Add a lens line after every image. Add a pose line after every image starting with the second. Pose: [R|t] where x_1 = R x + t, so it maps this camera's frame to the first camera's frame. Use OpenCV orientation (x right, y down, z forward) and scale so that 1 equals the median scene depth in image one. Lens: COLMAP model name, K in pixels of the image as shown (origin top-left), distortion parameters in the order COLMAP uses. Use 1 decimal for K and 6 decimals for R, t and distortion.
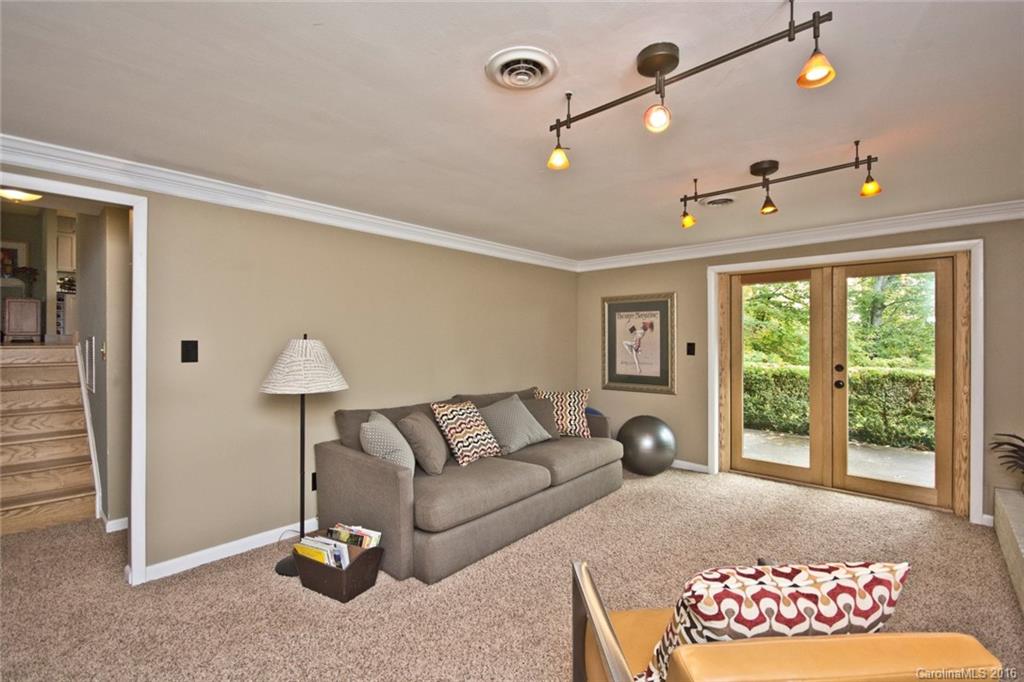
lens RADIAL K [[452.5, 0, 505.6], [0, 452.5, 334.5], [0, 0, 1]] dist [0.001256, -0.005435]
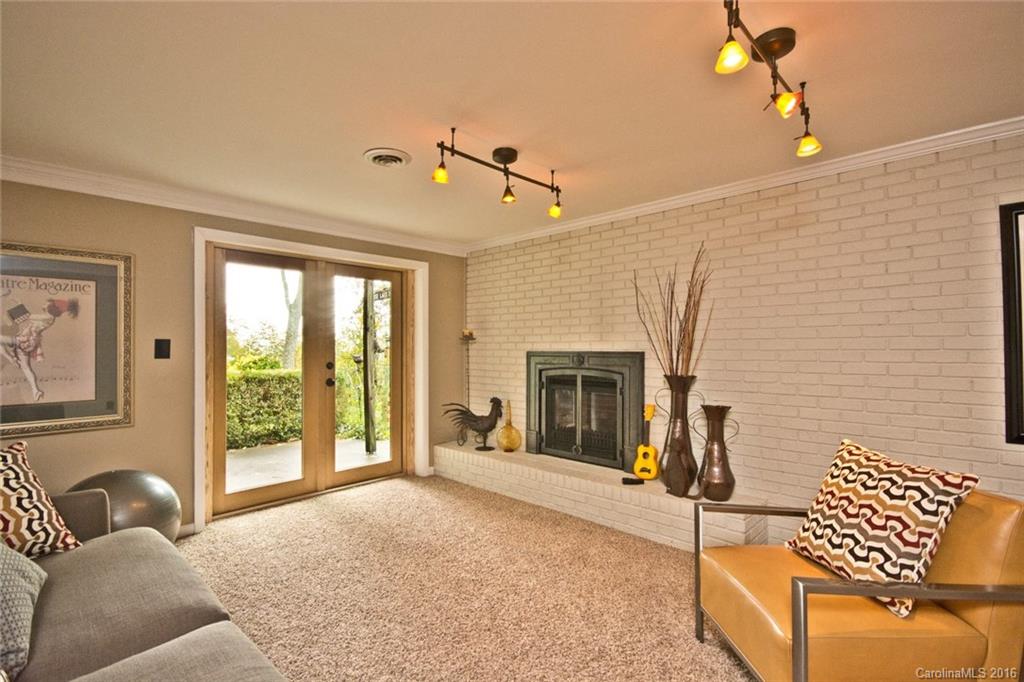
lens RADIAL K [[468.8, 0, 512.0], [0, 468.8, 341.0], [0, 0, 1]] dist [-0.000864, 0.000073]
pose [[0.020563, 0.012978, 0.999704, -0.266549], [-0.004073, 0.999909, -0.012897, 0.030783], [-0.999780, -0.003807, 0.020614, 0.567566]]
